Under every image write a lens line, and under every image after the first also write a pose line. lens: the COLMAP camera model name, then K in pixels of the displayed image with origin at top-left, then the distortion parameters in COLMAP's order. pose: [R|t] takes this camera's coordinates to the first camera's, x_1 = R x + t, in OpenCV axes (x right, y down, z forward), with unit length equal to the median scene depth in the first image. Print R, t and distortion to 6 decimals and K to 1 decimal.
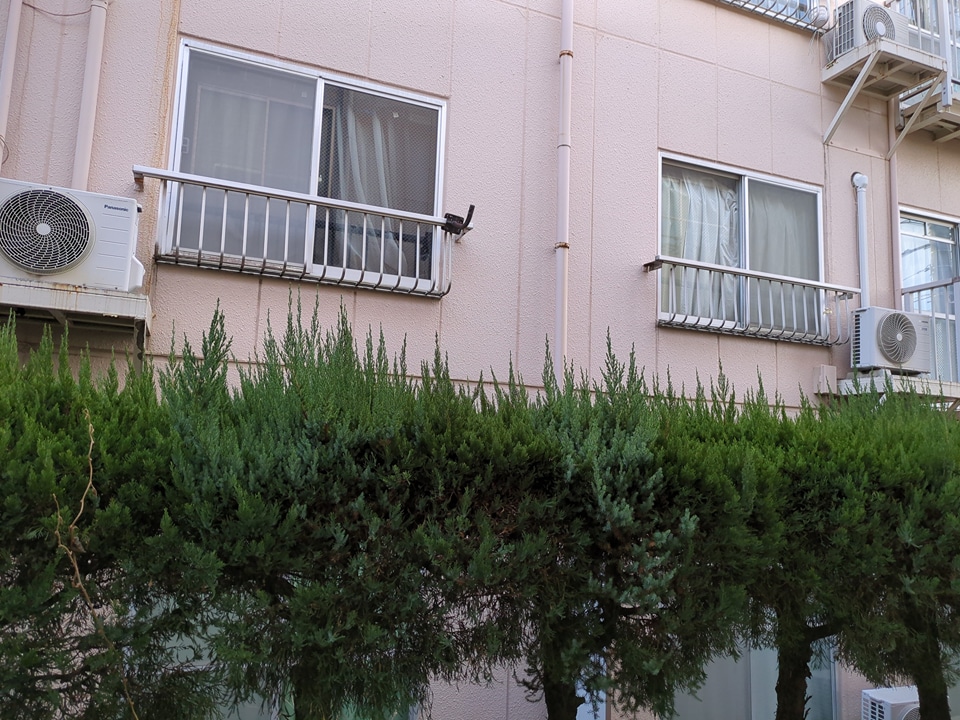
lens RADIAL K [[715.6, 0, 480.0], [0, 715.6, 360.0], [0, 0, 1]] dist [0.023893, -0.001662]
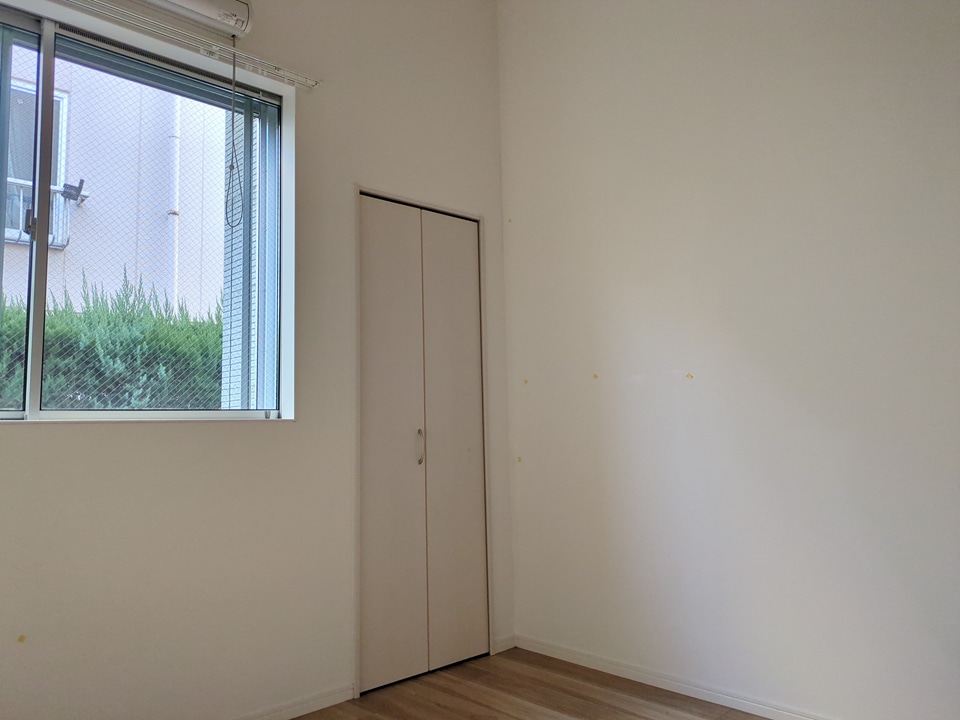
lens RADIAL K [[715.6, 0, 480.0], [0, 715.6, 360.0], [0, 0, 1]] dist [0.023893, -0.001662]
pose [[0.947009, -0.020494, 0.320553, 0.464241], [0.005954, 0.998911, 0.046274, 0.114795], [-0.321152, -0.041913, 0.946100, -0.965042]]
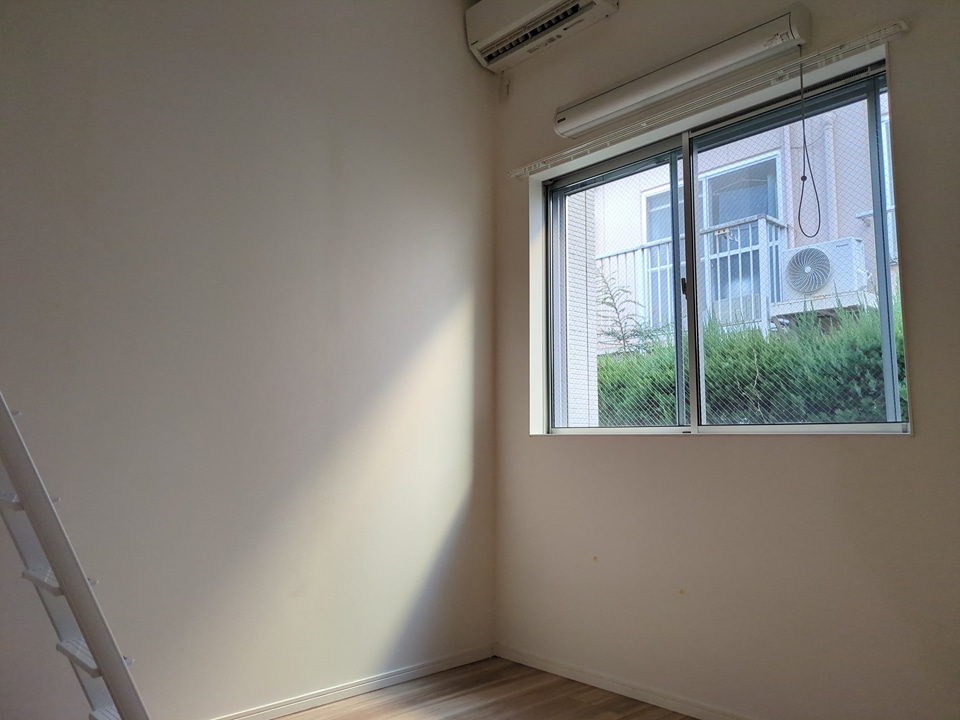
lens RADIAL K [[715.6, 0, 480.0], [0, 715.6, 360.0], [0, 0, 1]] dist [0.023893, -0.001662]
pose [[0.307862, -0.136298, -0.941618, 1.255578], [0.135475, 0.985881, -0.098412, 0.177265], [0.941737, -0.097268, 0.321980, -0.645549]]
